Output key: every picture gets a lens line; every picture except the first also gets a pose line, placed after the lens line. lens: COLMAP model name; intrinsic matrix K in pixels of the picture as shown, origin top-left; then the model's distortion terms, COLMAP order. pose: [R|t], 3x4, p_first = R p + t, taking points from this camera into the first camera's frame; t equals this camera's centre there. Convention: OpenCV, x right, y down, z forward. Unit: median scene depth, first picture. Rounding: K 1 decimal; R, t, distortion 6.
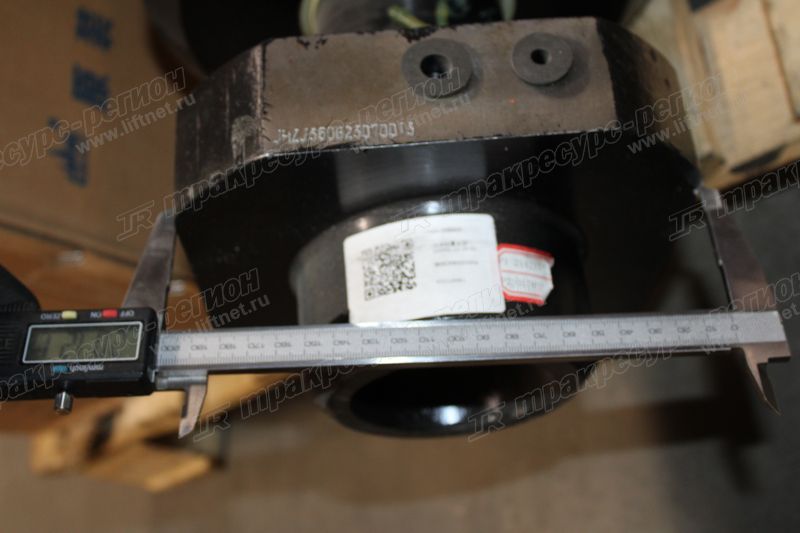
lens RADIAL K [[1105.9, 0, 400.0], [0, 1105.9, 266.5], [0, 0, 1]] dist [-0.053483, 0.009218]
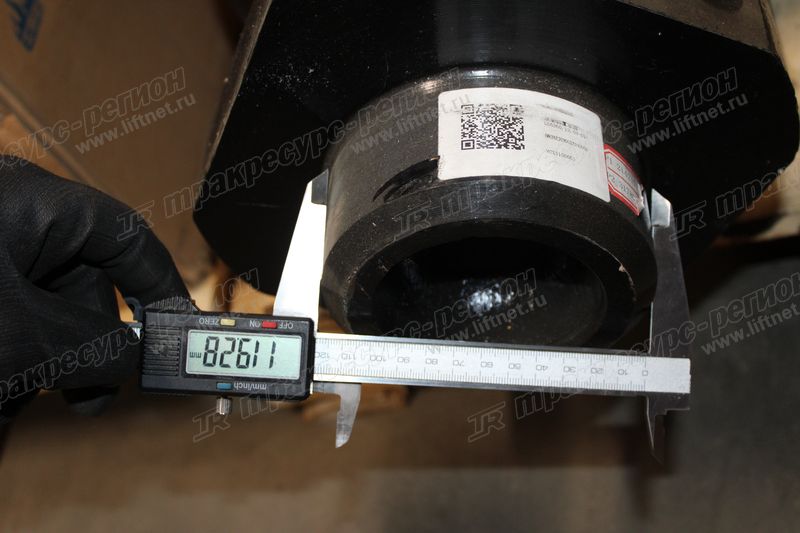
lens RADIAL K [[1105.9, 0, 400.0], [0, 1105.9, 266.5], [0, 0, 1]] dist [-0.053483, 0.009218]
pose [[0.930031, 0.298852, 0.213847, -0.239791], [-0.252404, 0.942434, -0.219340, 0.327080], [-0.267087, 0.150017, 0.951924, 0.189751]]
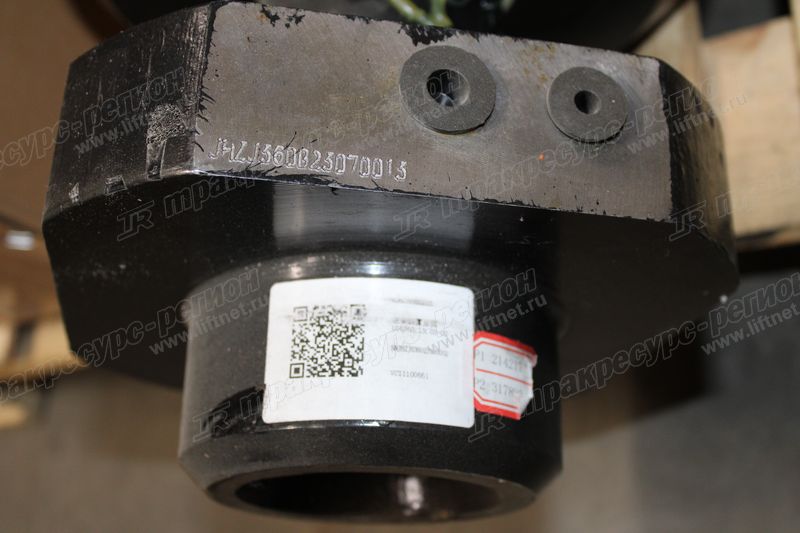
lens RADIAL K [[1105.9, 0, 400.0], [0, 1105.9, 266.5], [0, 0, 1]] dist [-0.053483, 0.009218]
pose [[0.973603, 0.172714, 0.149224, -0.083114], [-0.182776, 0.981531, 0.056471, -0.098240], [-0.136715, -0.082255, 0.987190, 0.271209]]
